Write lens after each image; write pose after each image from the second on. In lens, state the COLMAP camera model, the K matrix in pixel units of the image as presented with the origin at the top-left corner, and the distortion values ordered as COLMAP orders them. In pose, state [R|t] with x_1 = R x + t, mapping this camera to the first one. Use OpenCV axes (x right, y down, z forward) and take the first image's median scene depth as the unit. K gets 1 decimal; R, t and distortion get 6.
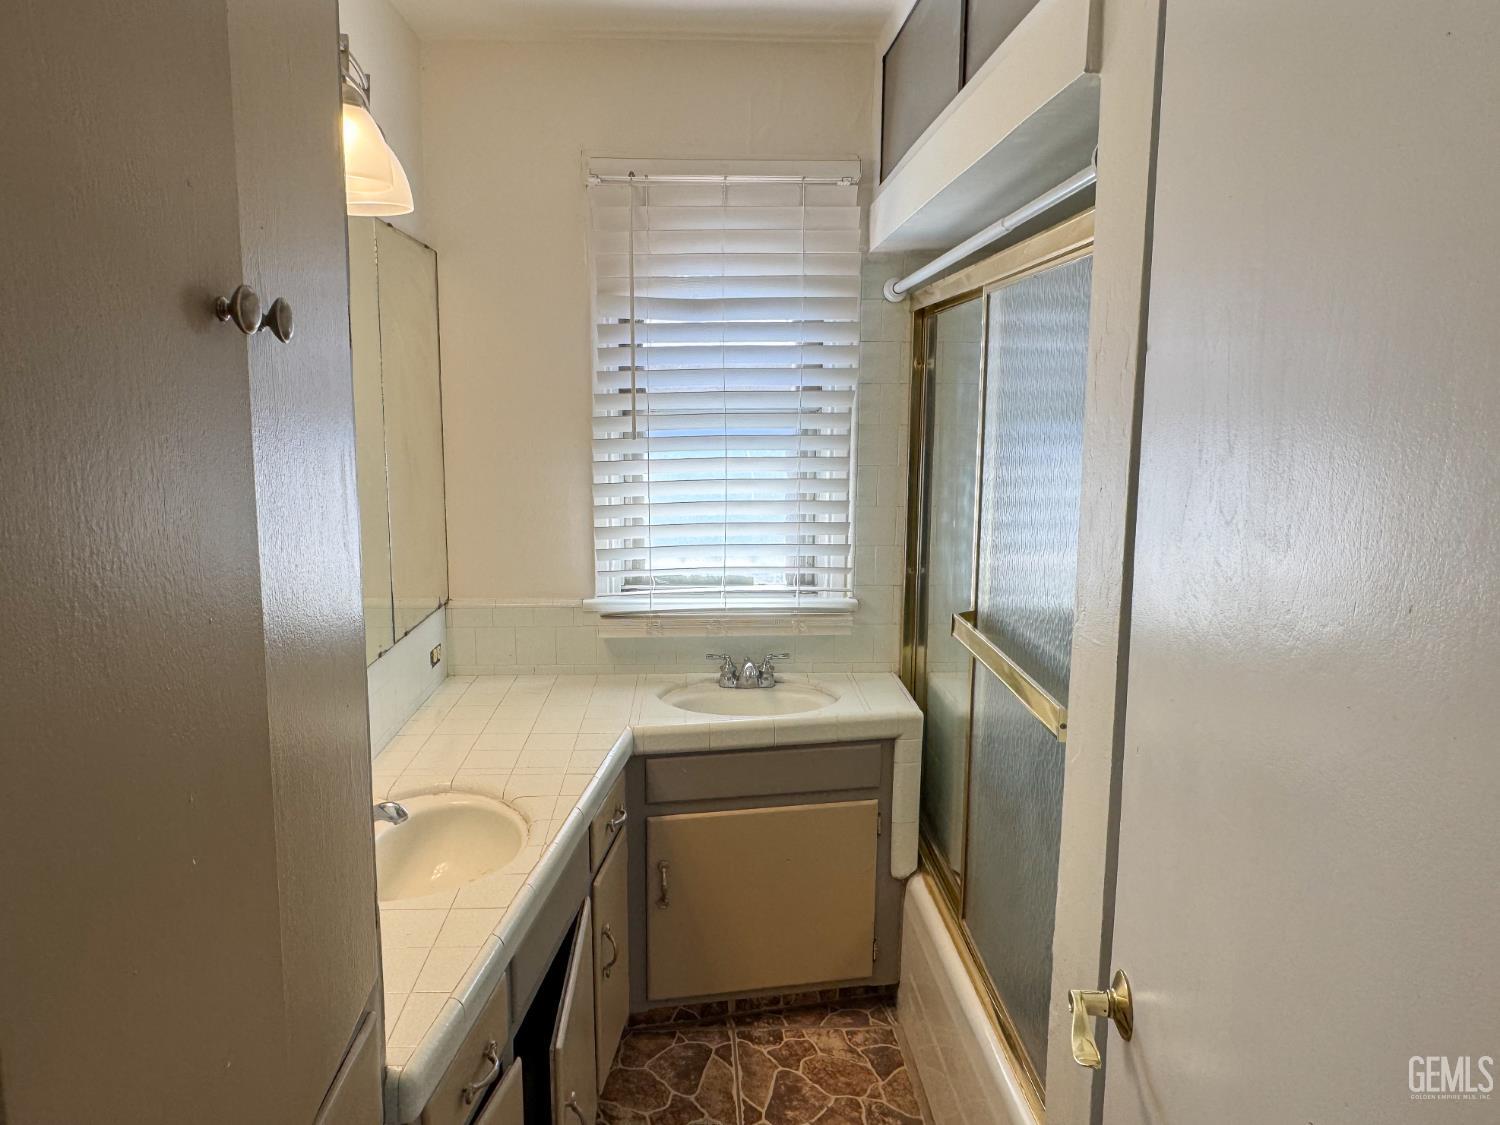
lens RADIAL K [[1005.8, 0, 756.4], [0, 1005.8, 560.9], [0, 0, 1]] dist [-0.020845, 0.005861]
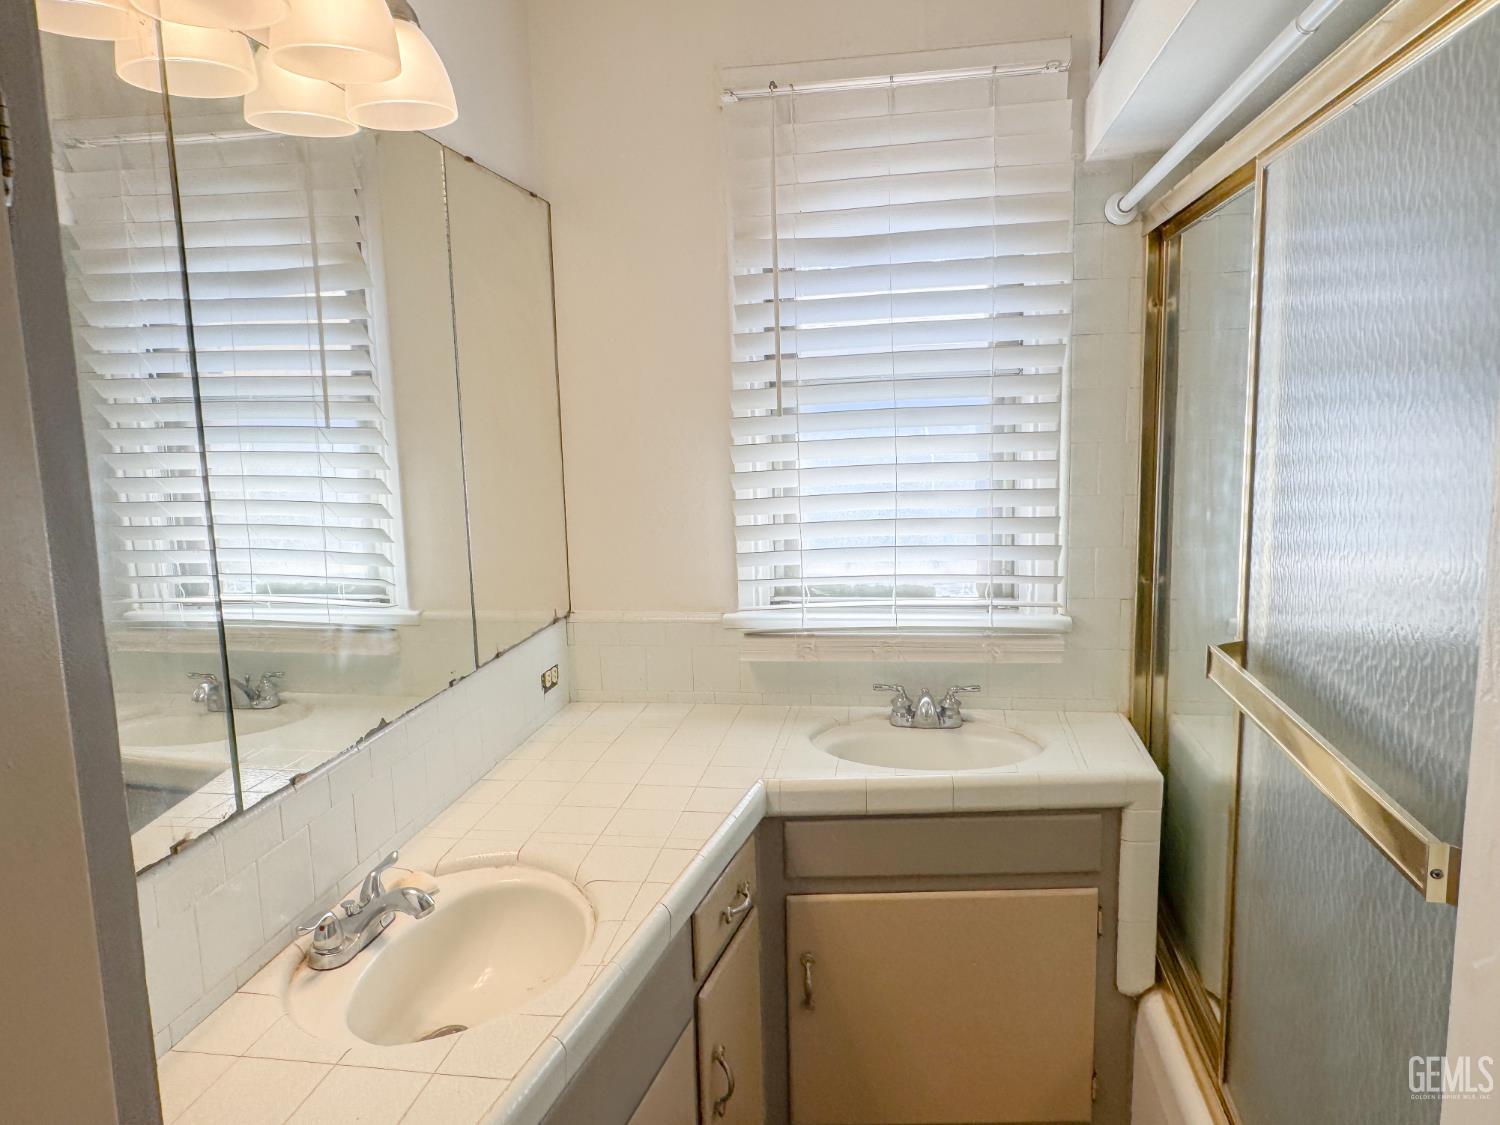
lens RADIAL K [[1005.8, 0, 743.1], [0, 1005.8, 556.5], [0, 0, 1]] dist [-0.020845, 0.005861]
pose [[0.973595, -0.001796, -0.228277, 0.033951], [0.000078, 0.999972, -0.007537, -0.002416], [0.228284, 0.007320, 0.973567, 0.212880]]
